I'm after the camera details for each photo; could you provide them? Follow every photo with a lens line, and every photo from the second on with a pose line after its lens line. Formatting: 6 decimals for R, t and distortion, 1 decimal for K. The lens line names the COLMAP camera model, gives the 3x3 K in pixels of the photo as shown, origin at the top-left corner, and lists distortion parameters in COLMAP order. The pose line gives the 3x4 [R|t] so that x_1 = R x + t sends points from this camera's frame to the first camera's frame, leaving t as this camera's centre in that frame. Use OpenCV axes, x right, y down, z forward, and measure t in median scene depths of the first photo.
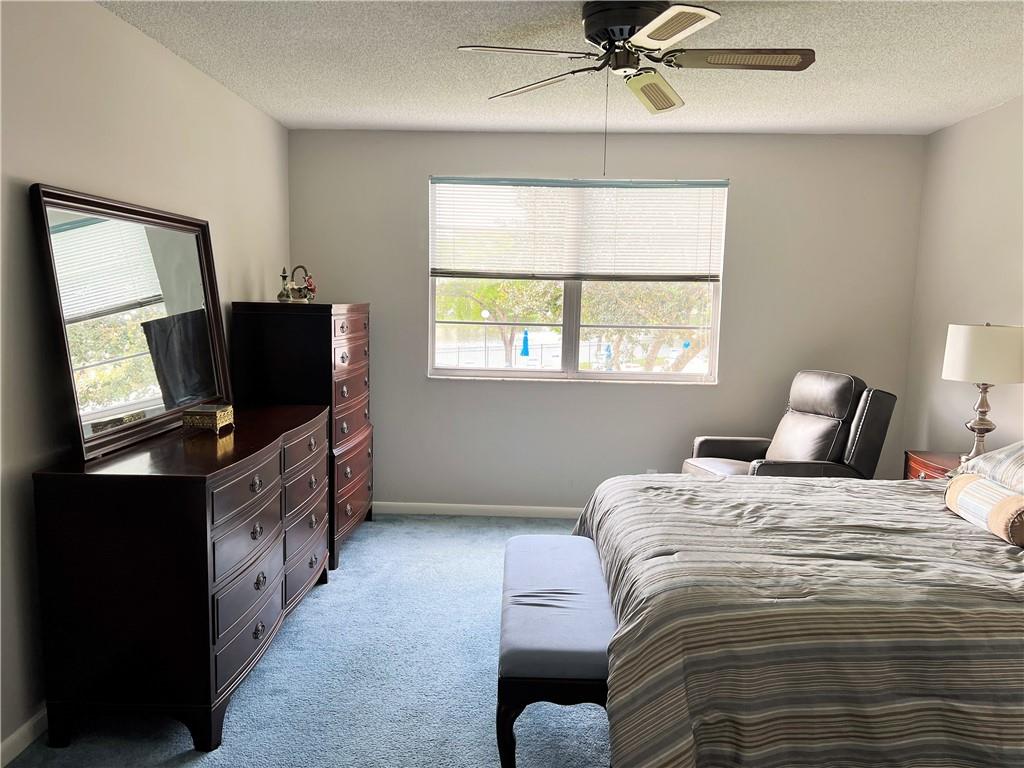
lens RADIAL K [[765.2, 0, 513.0], [0, 765.2, 387.8], [0, 0, 1]] dist [0.058547, -0.066058]
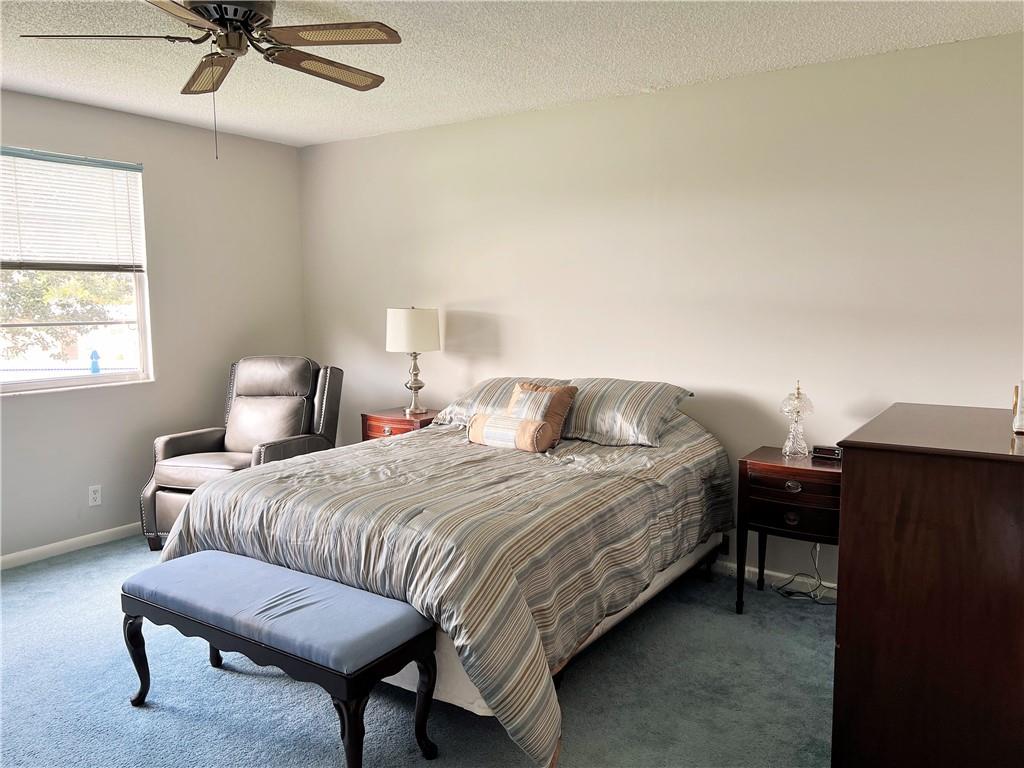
lens RADIAL K [[765.2, 0, 513.8], [0, 765.2, 385.9], [0, 0, 1]] dist [0.058547, -0.066058]
pose [[0.541205, -0.118652, 0.832478, -0.341309], [0.112000, 0.991346, 0.068482, -0.017080], [-0.833399, 0.056175, 0.549810, 0.131545]]
